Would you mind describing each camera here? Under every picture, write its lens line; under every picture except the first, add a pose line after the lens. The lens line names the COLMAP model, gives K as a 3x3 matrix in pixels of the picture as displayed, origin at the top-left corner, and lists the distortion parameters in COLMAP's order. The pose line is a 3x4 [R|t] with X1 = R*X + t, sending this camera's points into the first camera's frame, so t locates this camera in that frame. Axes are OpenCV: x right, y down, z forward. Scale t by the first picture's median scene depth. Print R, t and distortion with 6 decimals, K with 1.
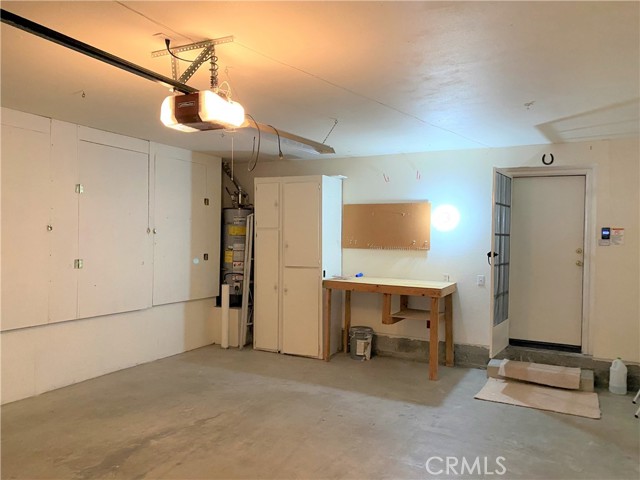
lens RADIAL K [[490.4, 0, 321.2], [0, 490.4, 235.7], [0, 0, 1]] dist [0.034383, -0.043947]
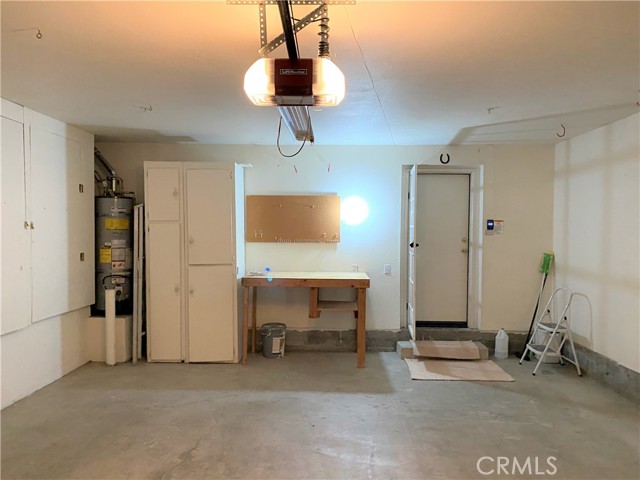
lens RADIAL K [[490.4, 0, 321.8], [0, 490.4, 242.4], [0, 0, 1]] dist [0.034383, -0.043947]
pose [[0.895295, -0.023307, 0.444864, -0.283034], [0.008690, 0.999354, 0.034870, -0.006366], [-0.445390, -0.027353, 0.894919, 0.115225]]
